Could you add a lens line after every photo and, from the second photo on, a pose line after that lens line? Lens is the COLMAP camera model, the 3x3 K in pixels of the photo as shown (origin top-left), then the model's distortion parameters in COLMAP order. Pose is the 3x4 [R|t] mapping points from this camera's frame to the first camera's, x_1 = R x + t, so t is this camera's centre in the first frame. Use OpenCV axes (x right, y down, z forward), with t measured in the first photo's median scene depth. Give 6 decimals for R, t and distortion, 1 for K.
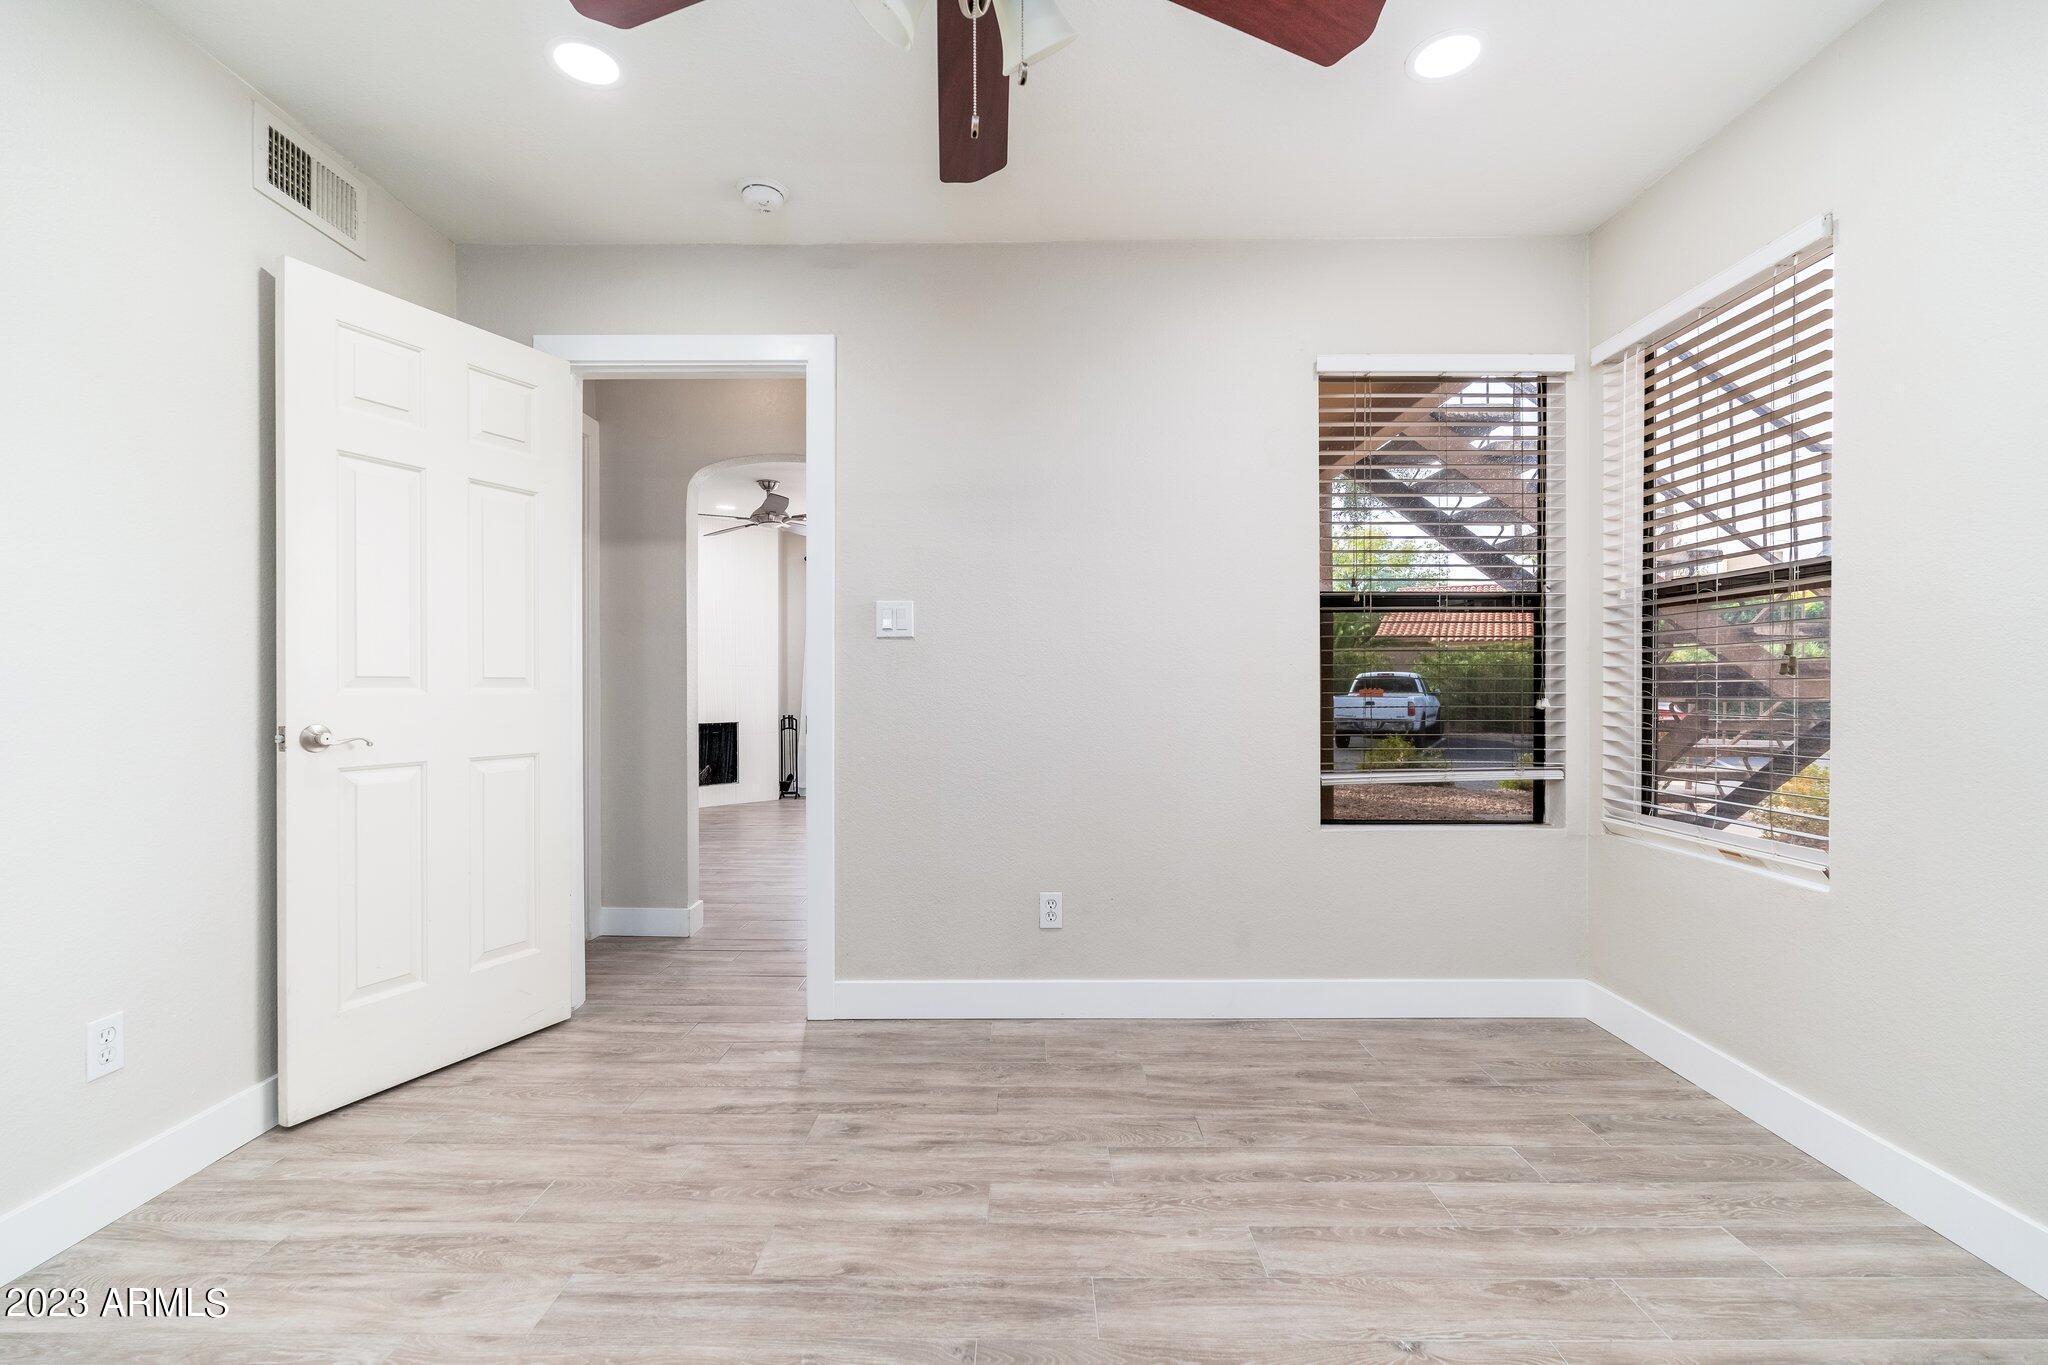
lens RADIAL K [[897.7, 0, 1030.6], [0, 897.7, 682.8], [0, 0, 1]] dist [-0.009193, -0.000240]
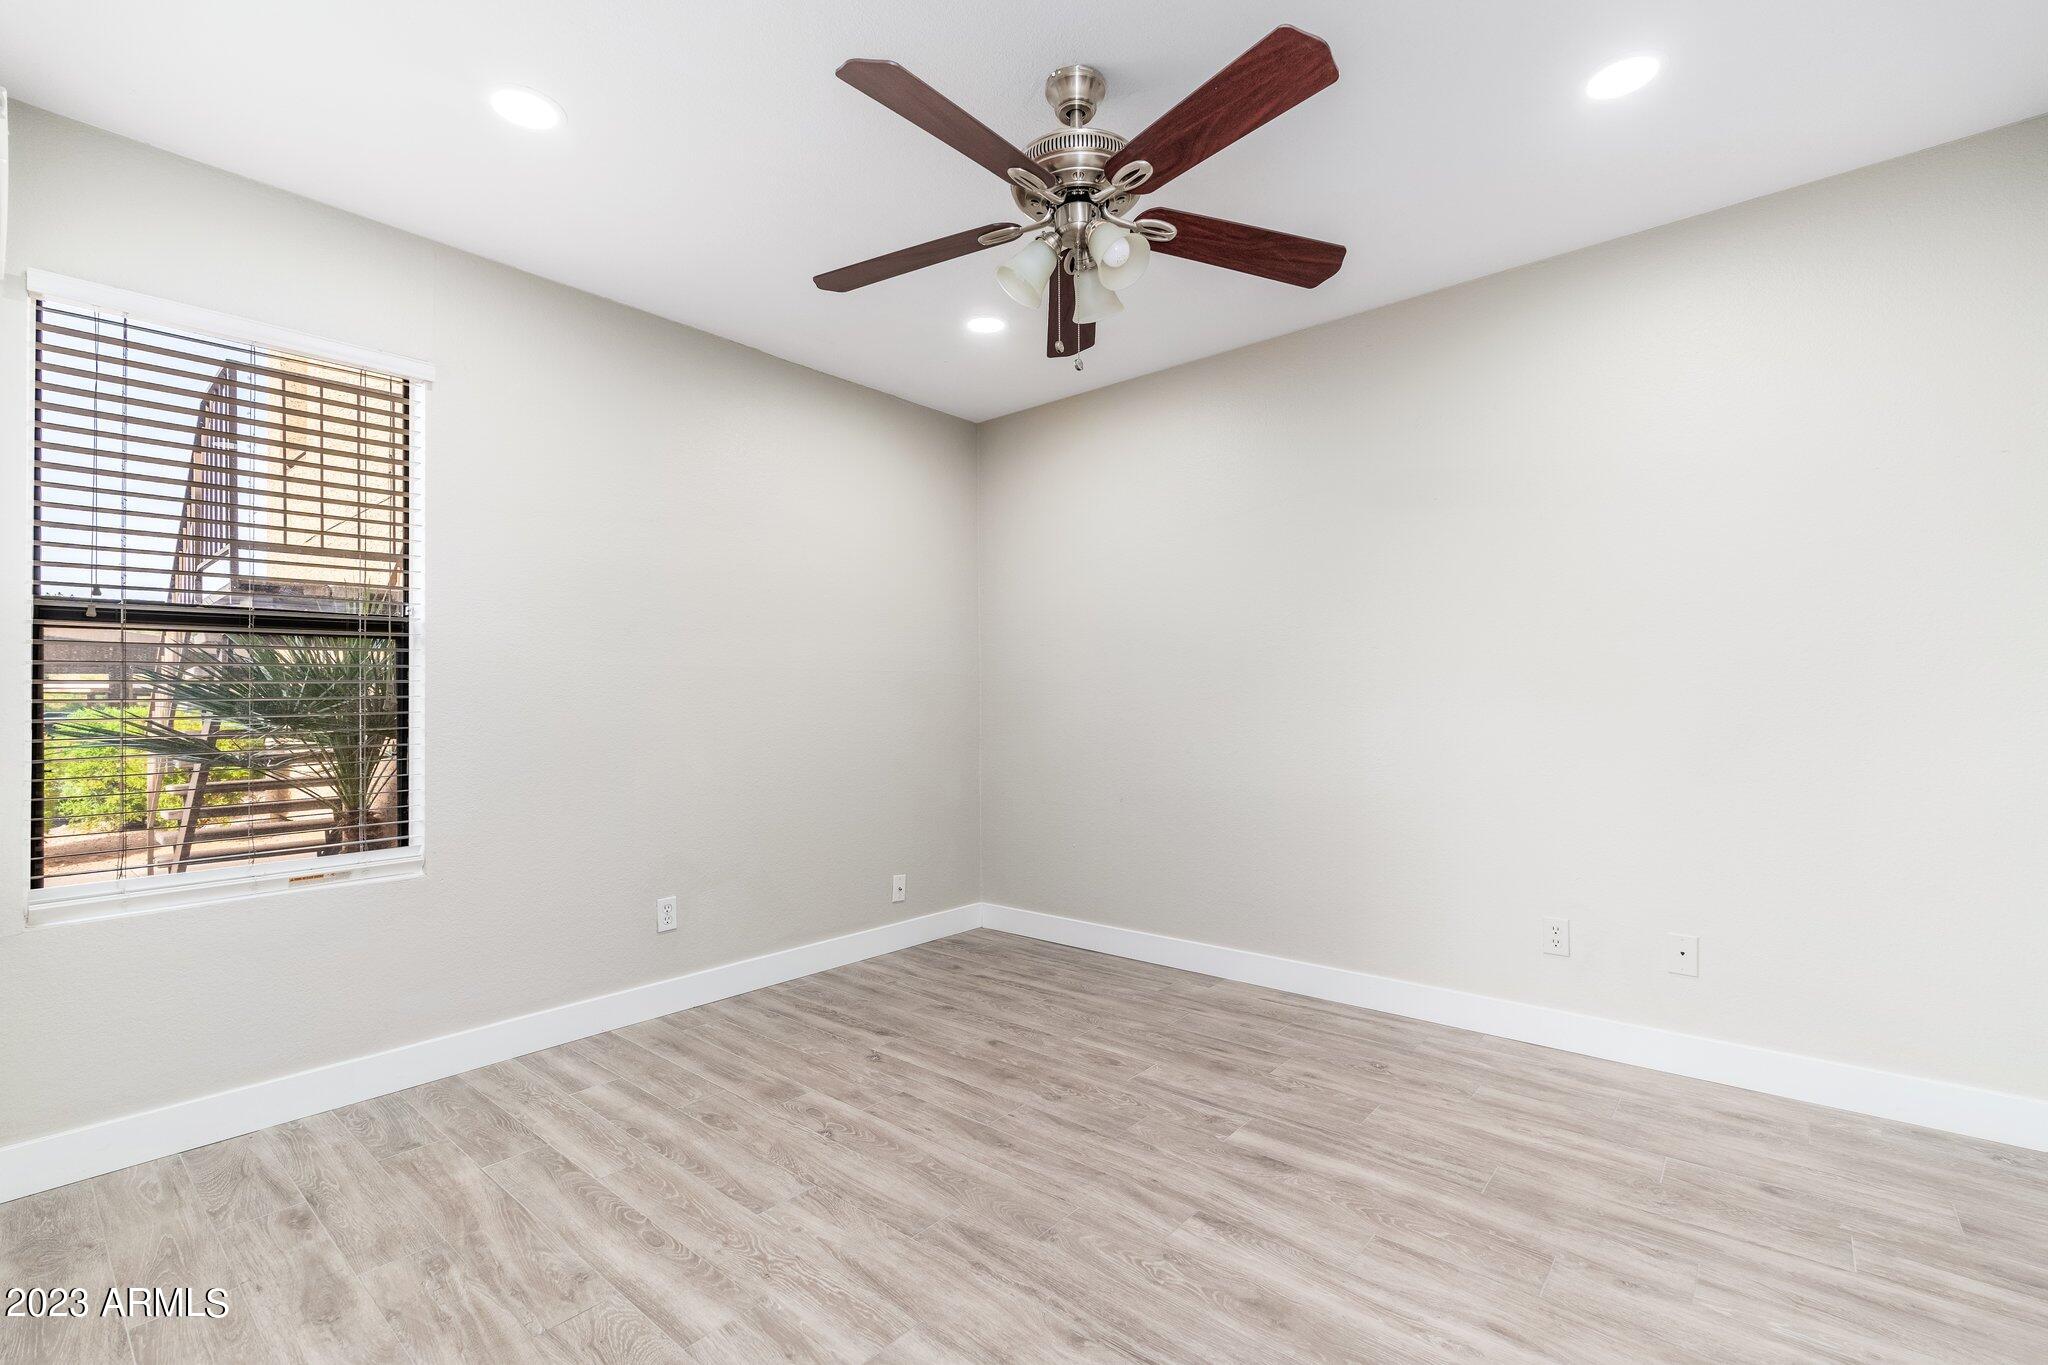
lens RADIAL K [[897.7, 0, 1019.3], [0, 897.7, 672.5], [0, 0, 1]] dist [-0.009193, -0.000240]
pose [[-0.761157, 0.029607, 0.647892, -0.713501], [0.013281, 0.999460, -0.030070, -0.013556], [-0.648432, -0.014283, -0.761139, 1.609835]]
